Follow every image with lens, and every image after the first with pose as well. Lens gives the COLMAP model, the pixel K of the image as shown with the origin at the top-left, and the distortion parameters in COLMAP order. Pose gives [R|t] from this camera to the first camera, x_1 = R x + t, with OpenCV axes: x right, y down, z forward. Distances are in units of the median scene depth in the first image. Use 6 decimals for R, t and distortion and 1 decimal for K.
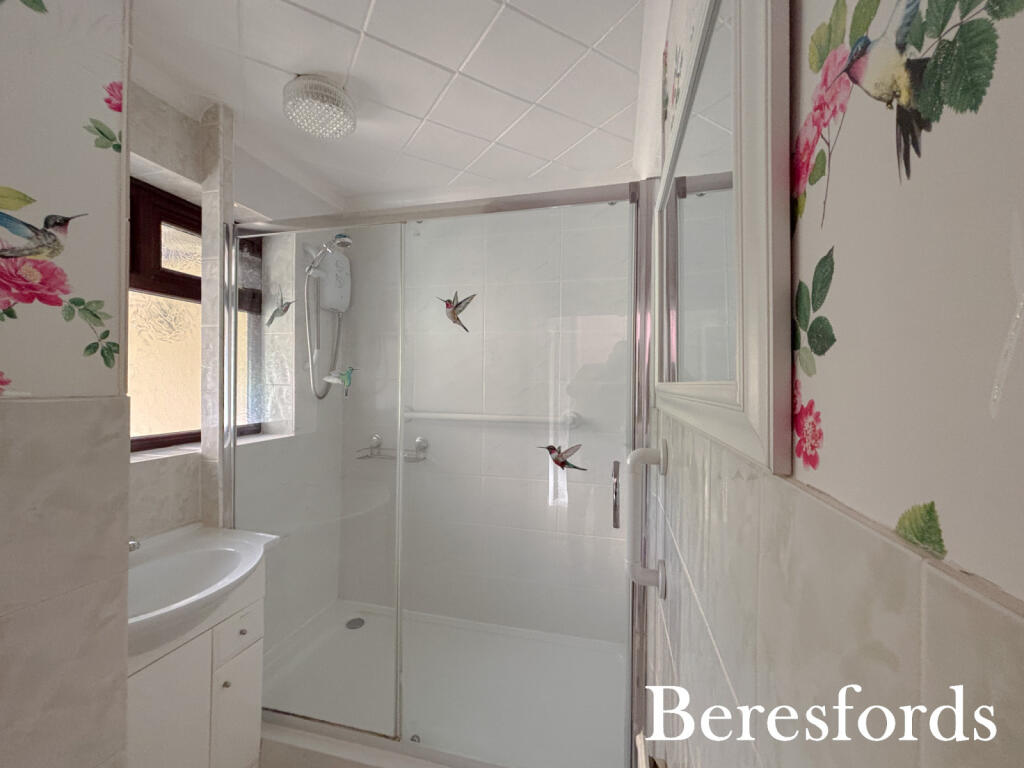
lens RADIAL K [[419.5, 0, 510.0], [0, 419.5, 381.7], [0, 0, 1]] dist [-0.001088, -0.000305]
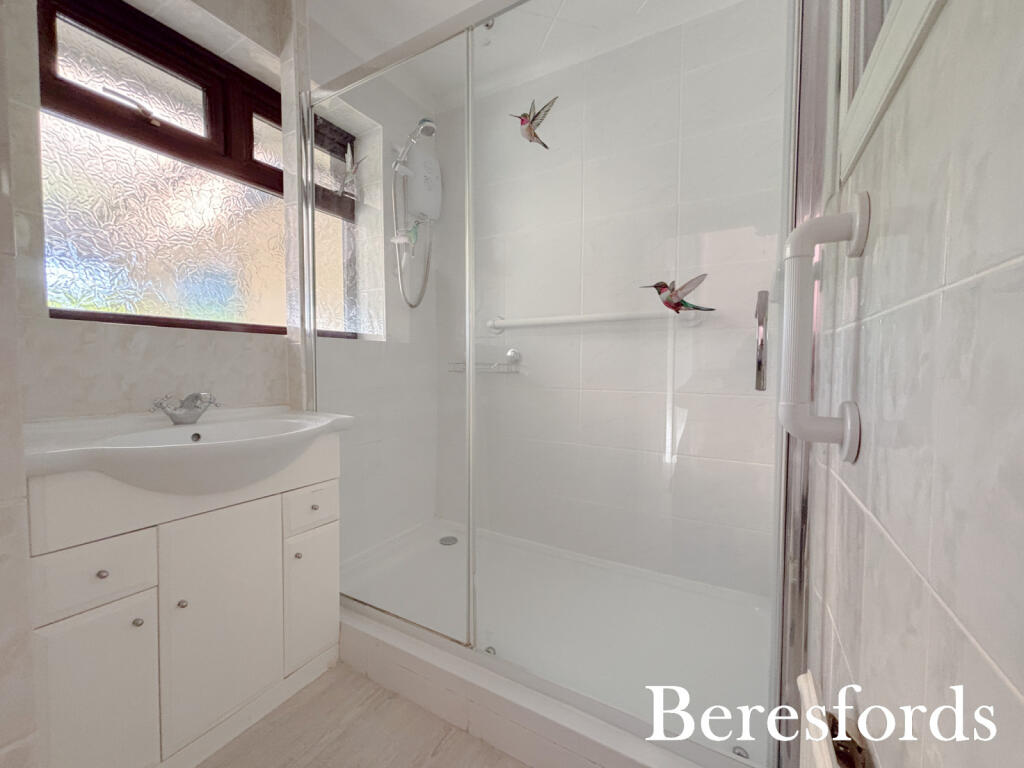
lens RADIAL K [[410.2, 0, 512.0], [0, 410.2, 384.0], [0, 0, 1]] dist [-0.003964, -0.000272]
pose [[0.962364, 0.006710, -0.271679, 0.038128], [0.007197, 0.998715, 0.050160, 0.240599], [0.271667, -0.050227, 0.961080, 0.211740]]
